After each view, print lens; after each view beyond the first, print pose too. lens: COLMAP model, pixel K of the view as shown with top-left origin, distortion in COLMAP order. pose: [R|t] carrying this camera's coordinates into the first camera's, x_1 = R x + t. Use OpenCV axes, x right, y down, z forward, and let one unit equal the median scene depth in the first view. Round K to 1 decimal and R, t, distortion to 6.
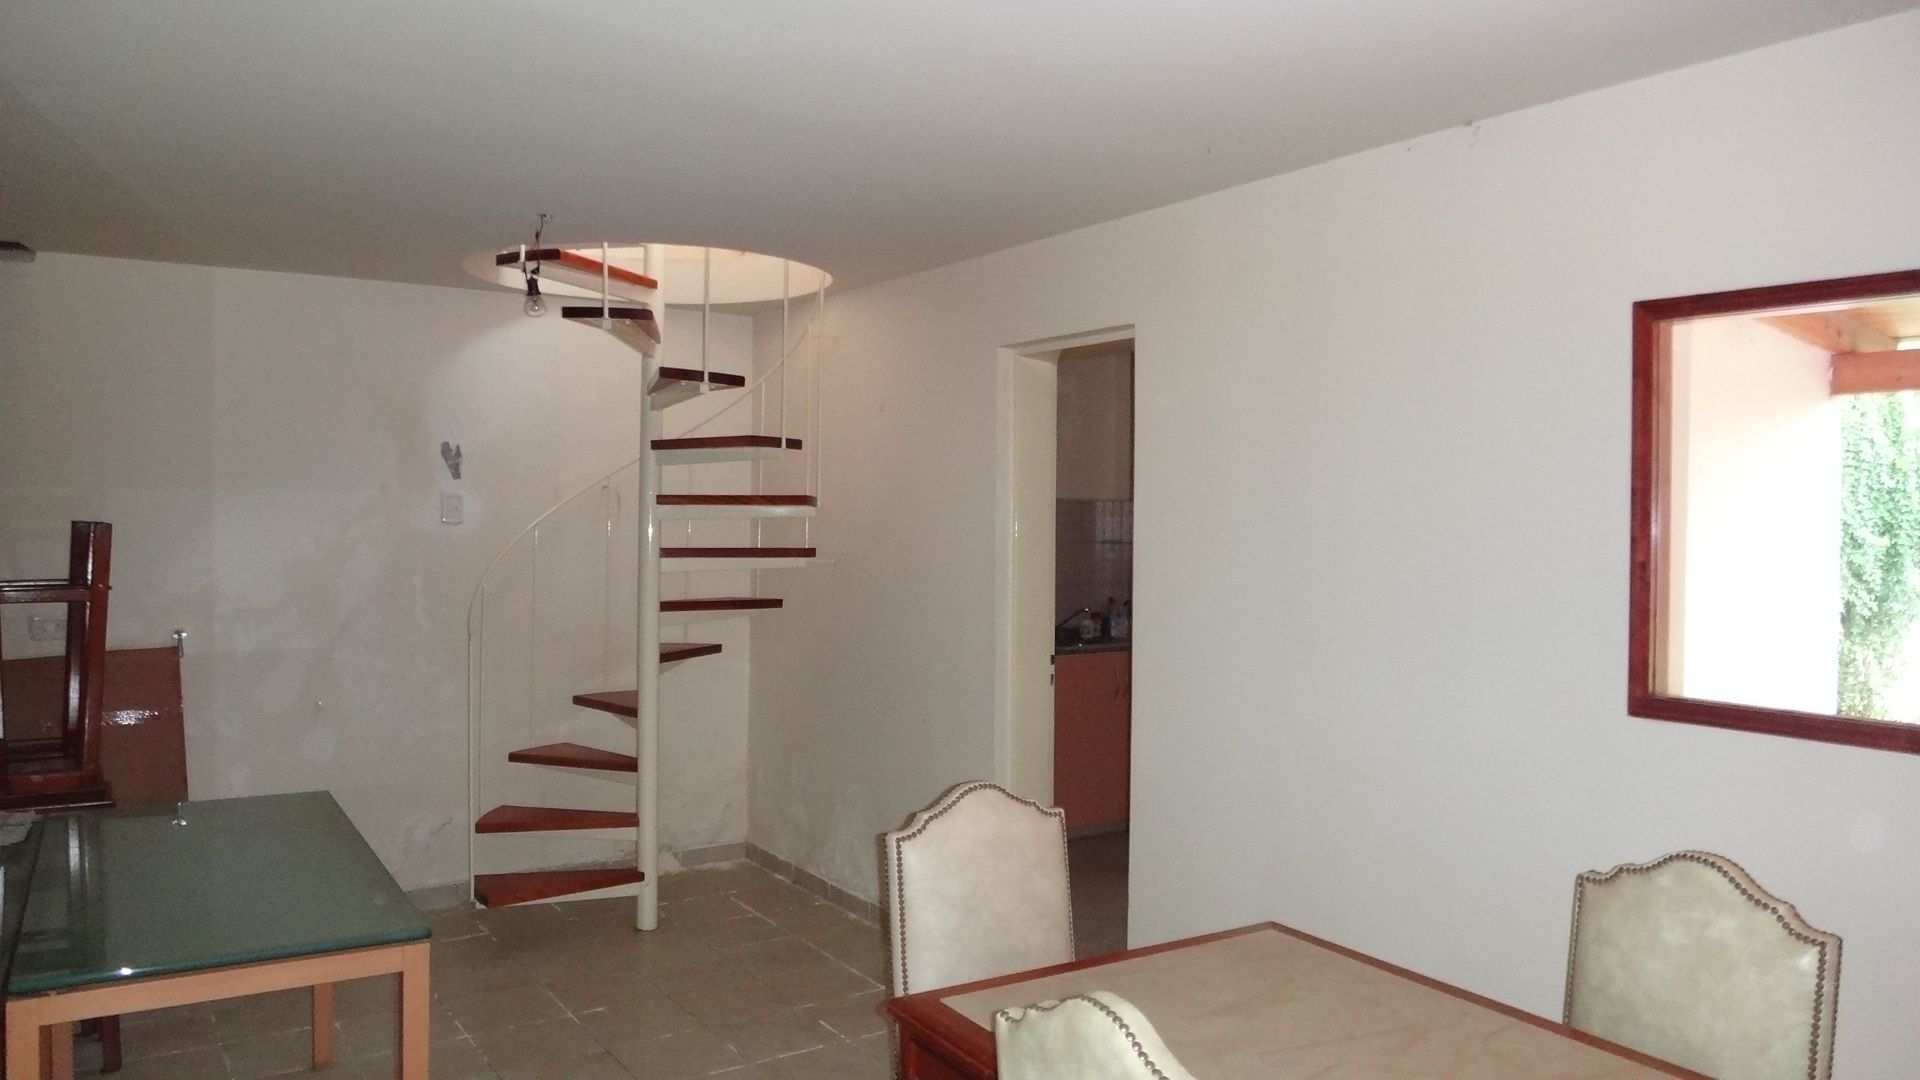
lens RADIAL K [[1366.8, 0, 960.0], [0, 1366.8, 540.0], [0, 0, 1]] dist [-0.034894, 0.005569]
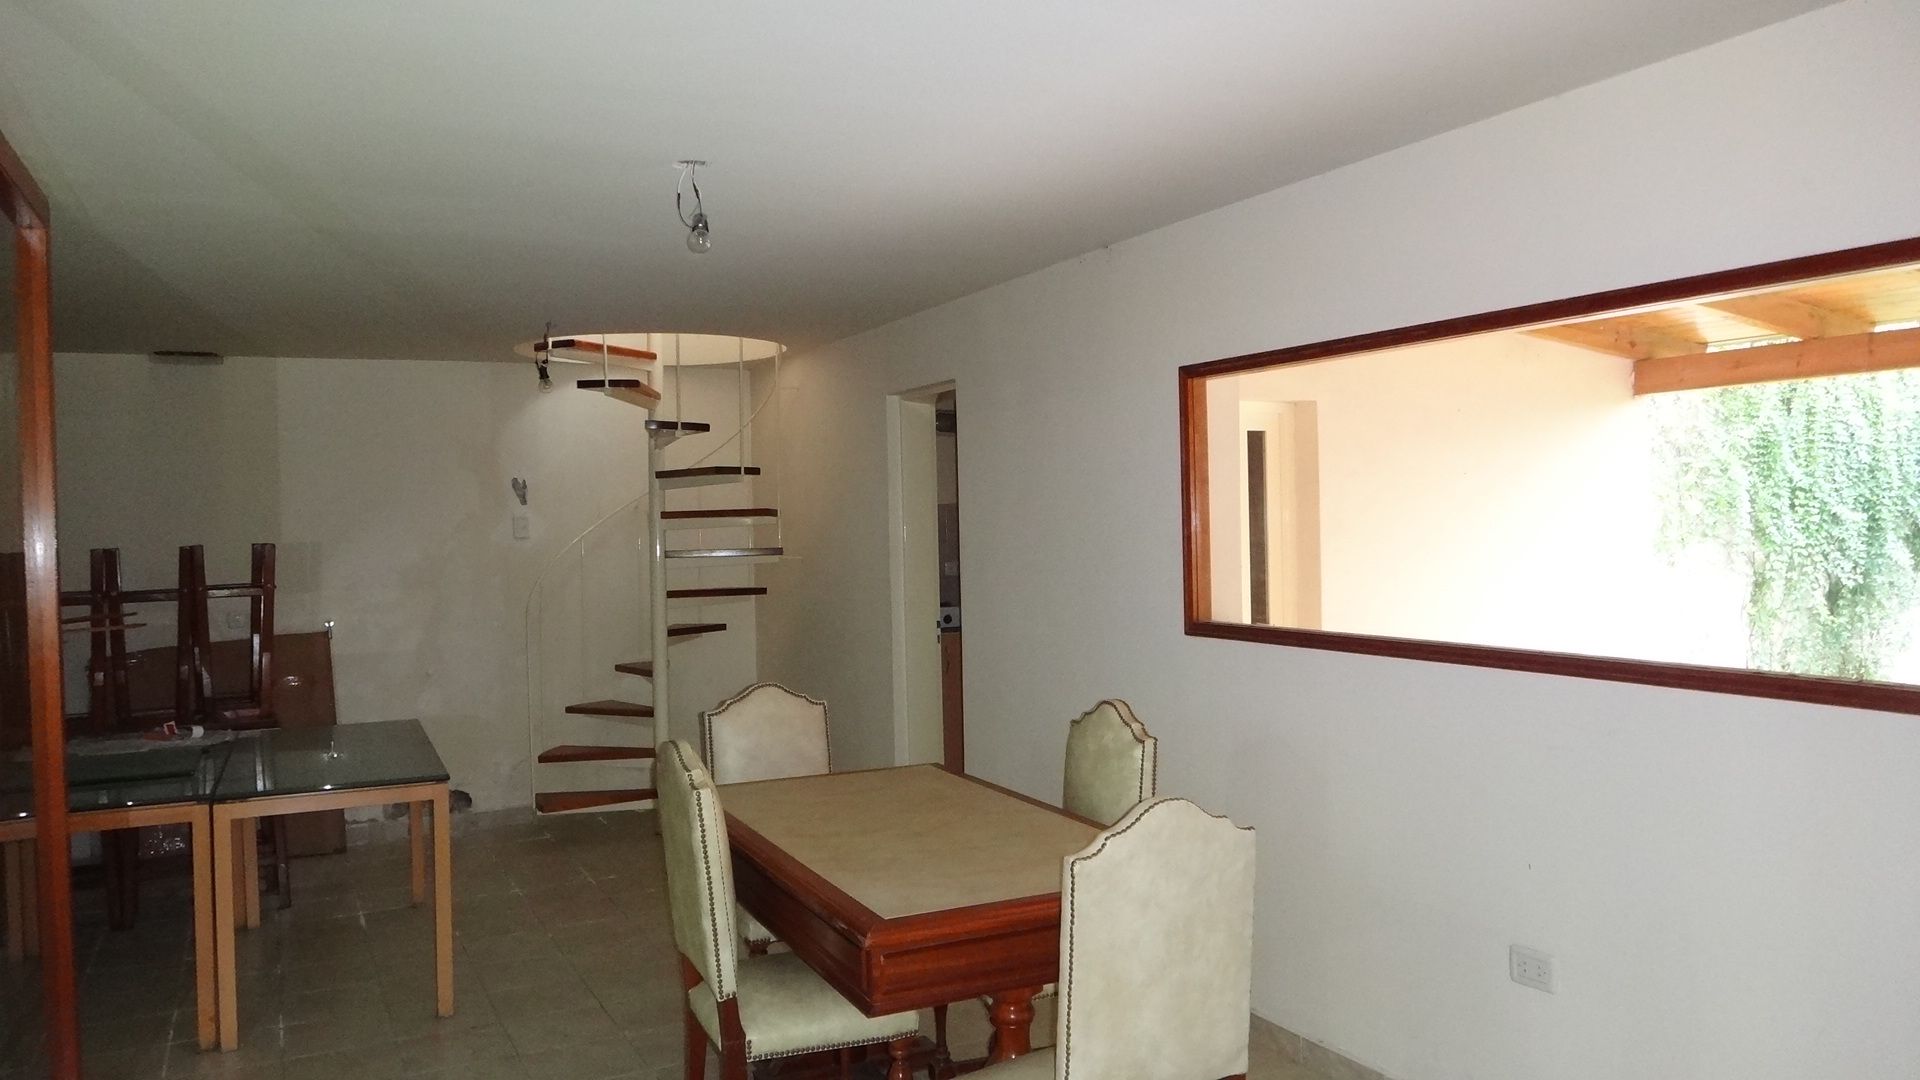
lens RADIAL K [[1366.8, 0, 960.0], [0, 1366.8, 540.0], [0, 0, 1]] dist [-0.034894, 0.005569]
pose [[0.992618, -0.030261, -0.117445, 0.229930], [0.029526, 0.999532, -0.007994, 0.014371], [0.117632, 0.004467, 0.993047, -0.309238]]
